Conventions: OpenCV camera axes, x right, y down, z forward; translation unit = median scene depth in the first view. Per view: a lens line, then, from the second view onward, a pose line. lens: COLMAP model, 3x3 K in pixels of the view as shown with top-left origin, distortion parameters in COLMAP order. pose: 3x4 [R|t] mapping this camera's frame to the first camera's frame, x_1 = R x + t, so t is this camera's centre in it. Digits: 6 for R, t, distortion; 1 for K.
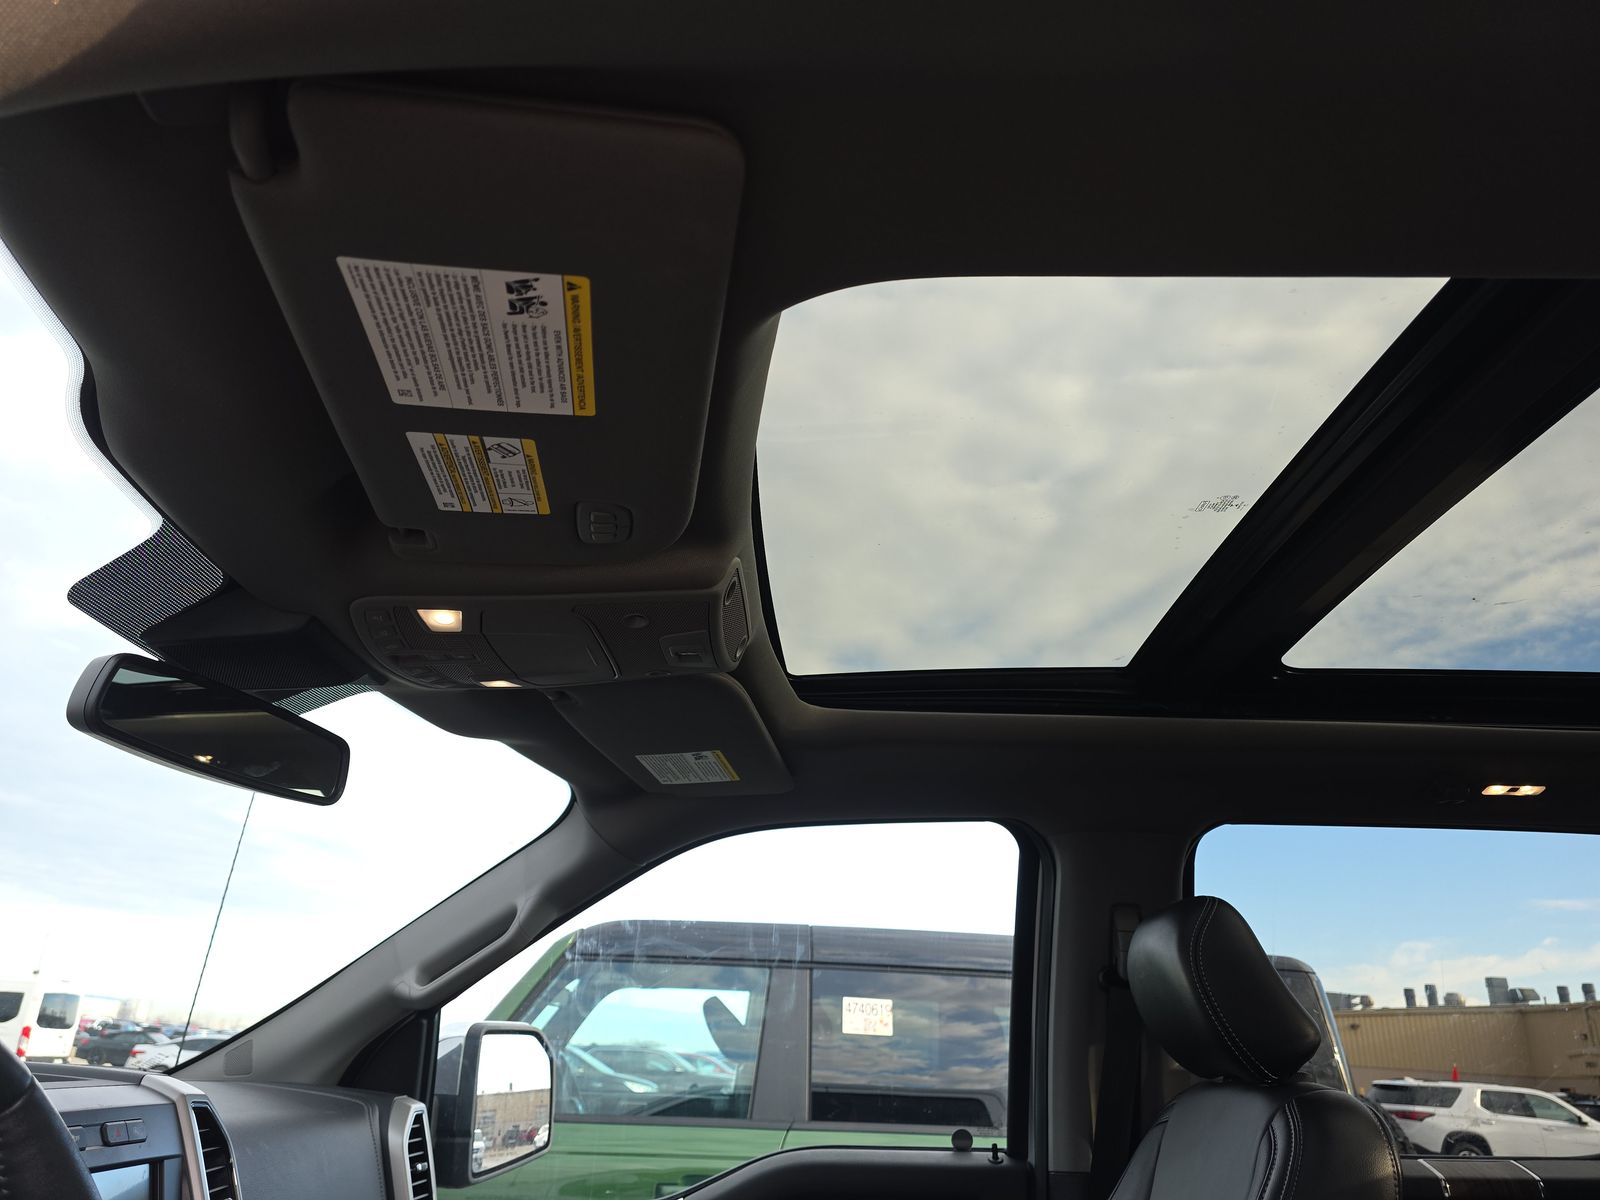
lens RADIAL K [[1056.6, 0, 800.0], [0, 1056.6, 600.0], [0, 0, 1]] dist [0.063279, -0.064381]
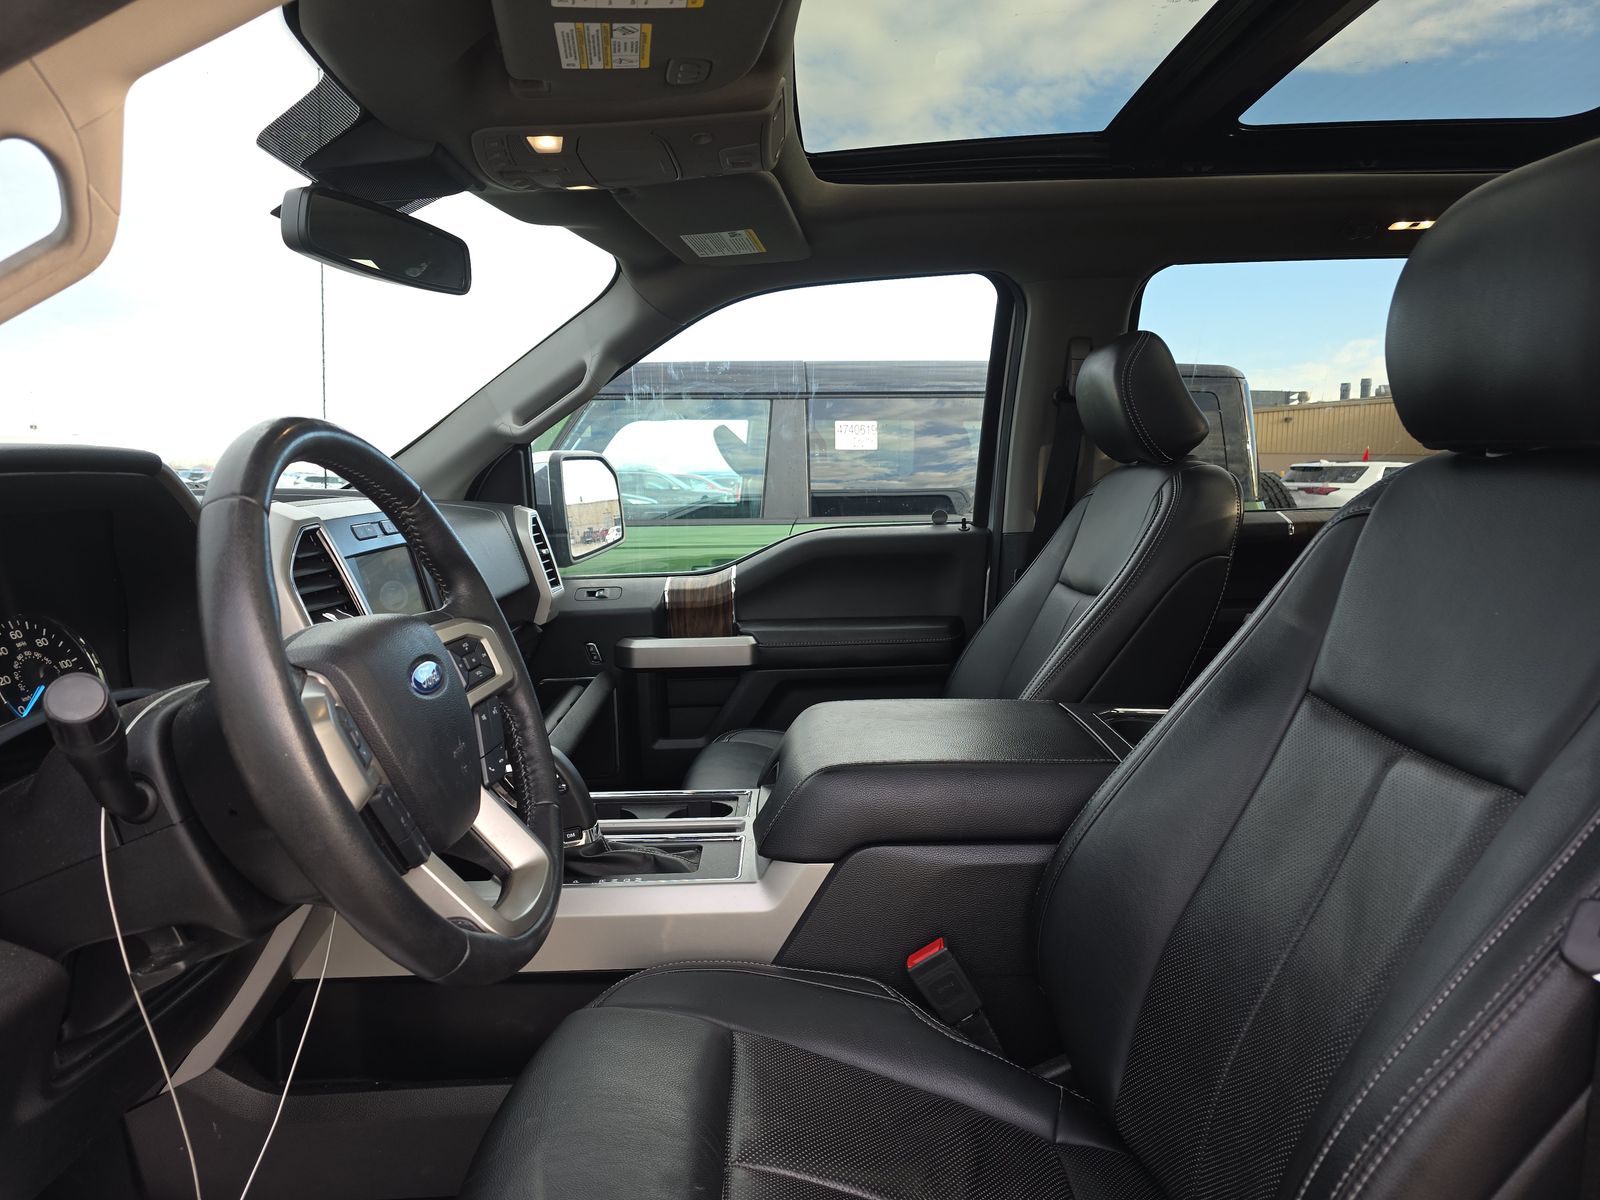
lens RADIAL K [[1056.6, 0, 800.0], [0, 1056.6, 600.0], [0, 0, 1]] dist [0.063279, -0.064381]
pose [[0.998713, -0.048548, 0.014657, -0.050649], [0.034680, 0.864702, 0.501087, -0.078654], [-0.037001, -0.499934, 0.865273, -0.201017]]
